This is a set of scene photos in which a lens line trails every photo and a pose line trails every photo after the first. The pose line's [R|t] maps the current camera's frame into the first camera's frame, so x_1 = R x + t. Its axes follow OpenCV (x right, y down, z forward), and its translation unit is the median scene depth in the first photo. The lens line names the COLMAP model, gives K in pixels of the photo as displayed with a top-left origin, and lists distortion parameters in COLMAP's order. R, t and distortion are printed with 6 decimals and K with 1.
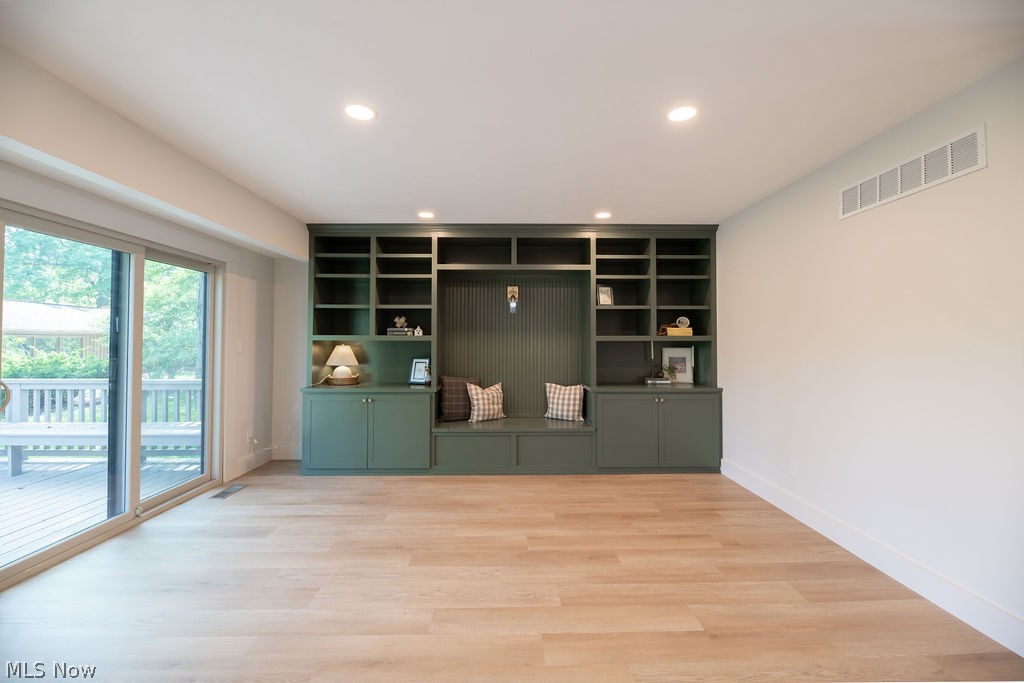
lens RADIAL K [[414.3, 0, 509.8], [0, 414.3, 335.9], [0, 0, 1]] dist [-0.001299, -0.000073]
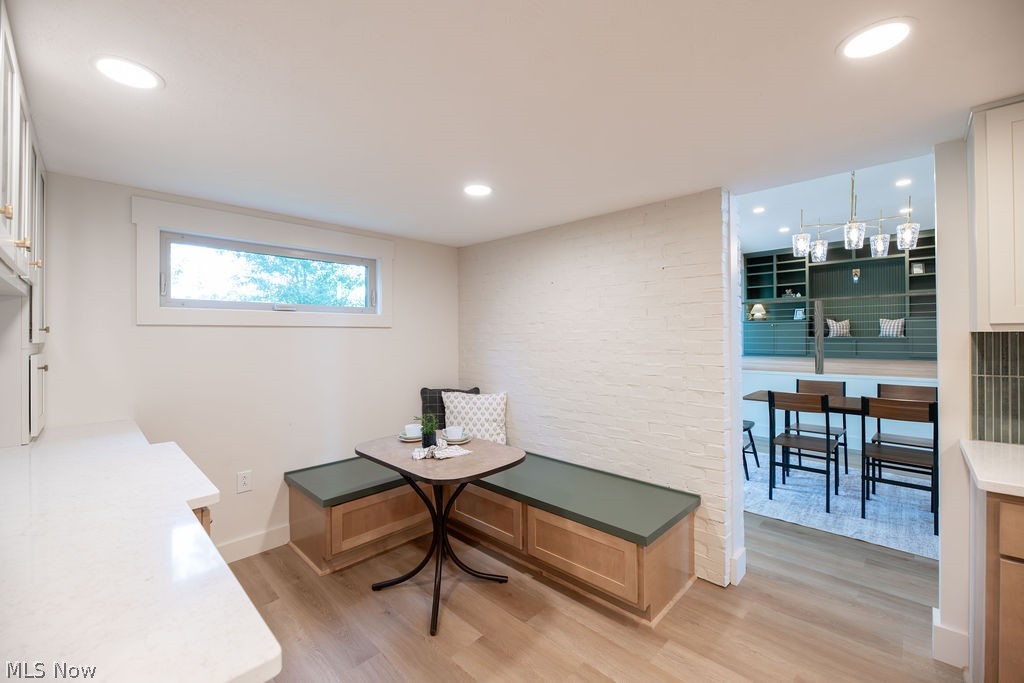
lens RADIAL K [[414.3, 0, 508.1], [0, 414.3, 334.0], [0, 0, 1]] dist [-0.001299, -0.000073]
pose [[0.693833, -0.005511, -0.720115, 0.288605], [0.013007, 0.999903, 0.004880, 0.163753], [0.720019, -0.012753, 0.693837, -1.622419]]
